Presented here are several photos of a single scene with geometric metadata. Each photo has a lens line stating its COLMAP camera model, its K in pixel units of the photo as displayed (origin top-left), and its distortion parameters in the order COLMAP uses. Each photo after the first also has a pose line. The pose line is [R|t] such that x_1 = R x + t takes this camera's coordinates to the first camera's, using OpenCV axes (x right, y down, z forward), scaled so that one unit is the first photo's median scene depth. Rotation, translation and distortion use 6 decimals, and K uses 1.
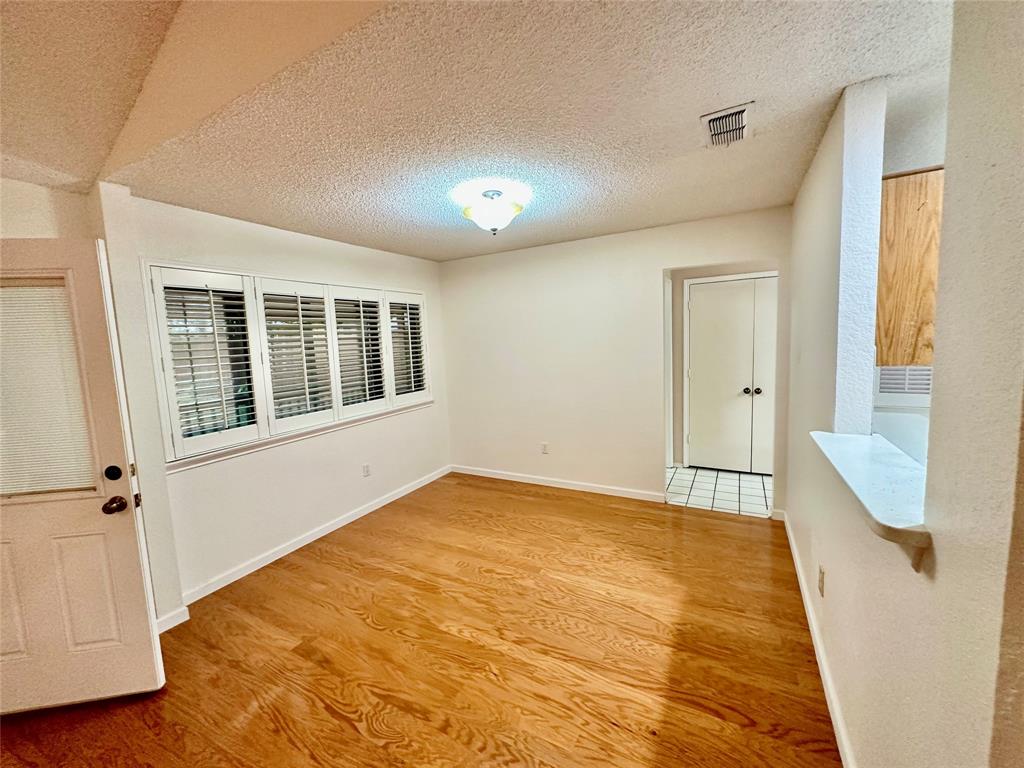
lens RADIAL K [[413.5, 0, 513.3], [0, 413.5, 384.9], [0, 0, 1]] dist [-0.000230, 0.000212]
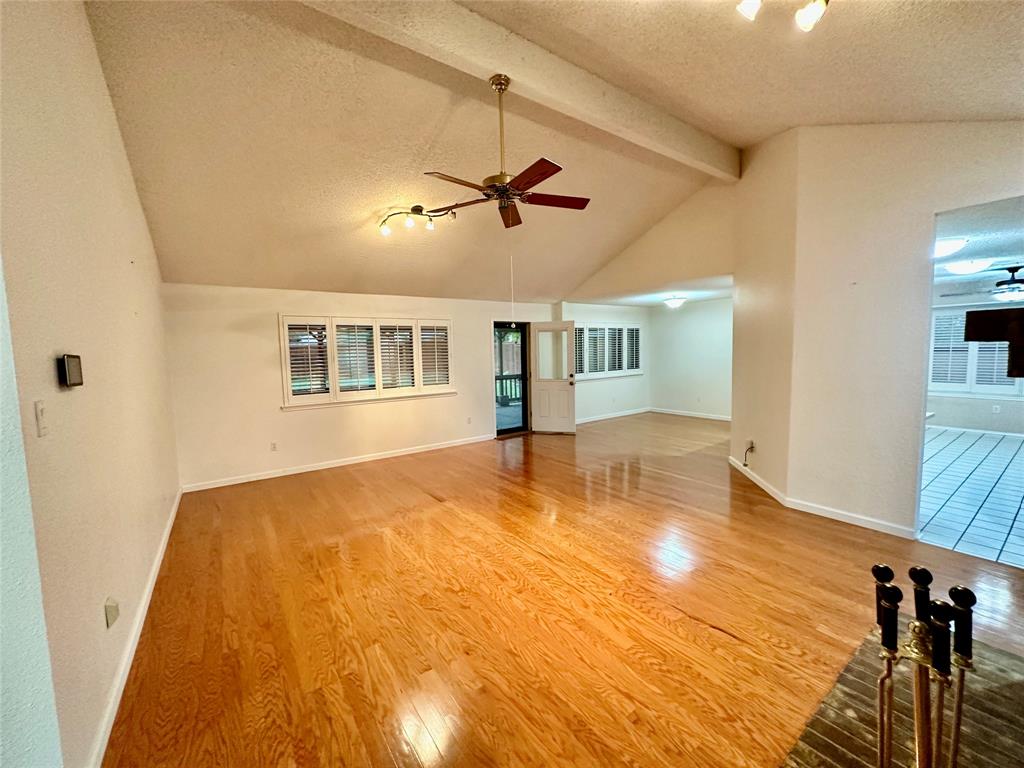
lens RADIAL K [[413.5, 0, 513.0], [0, 413.5, 382.9], [0, 0, 1]] dist [-0.000230, 0.000212]
pose [[0.895614, 0.061878, -0.440507, 0.161536], [-0.066099, 0.997796, 0.005771, 0.132843], [0.439893, 0.023949, 0.897731, -1.352707]]
